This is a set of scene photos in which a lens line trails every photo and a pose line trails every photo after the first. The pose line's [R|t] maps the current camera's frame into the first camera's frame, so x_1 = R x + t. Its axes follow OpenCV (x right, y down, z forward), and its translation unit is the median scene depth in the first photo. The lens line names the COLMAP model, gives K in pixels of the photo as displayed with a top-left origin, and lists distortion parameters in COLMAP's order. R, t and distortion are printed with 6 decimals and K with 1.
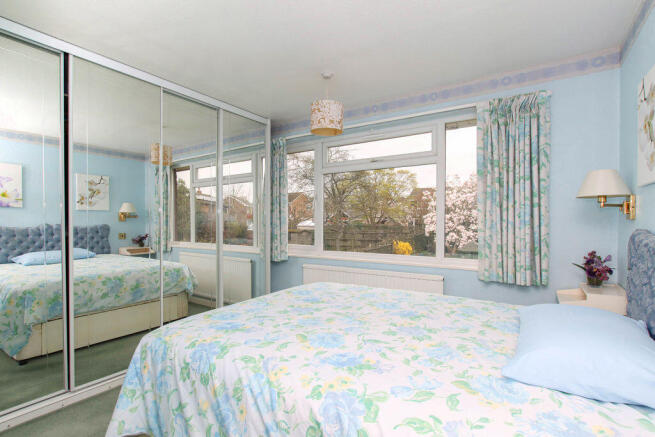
lens RADIAL K [[307.7, 0, 327.5], [0, 307.7, 218.5], [0, 0, 1]] dist [-0.026663, 0.000172]
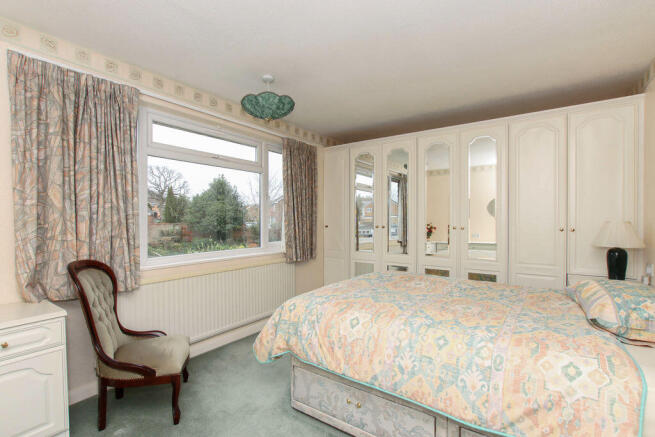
lens RADIAL K [[307.7, 0, 327.5], [0, 307.7, 218.5], [0, 0, 1]] dist [-0.026663, 0.000172]
pose [[0.038454, -0.010964, 0.999200, -1.057947], [-0.002707, 0.999935, 0.011076, 0.000321], [-0.999257, -0.003131, 0.038422, 0.727638]]
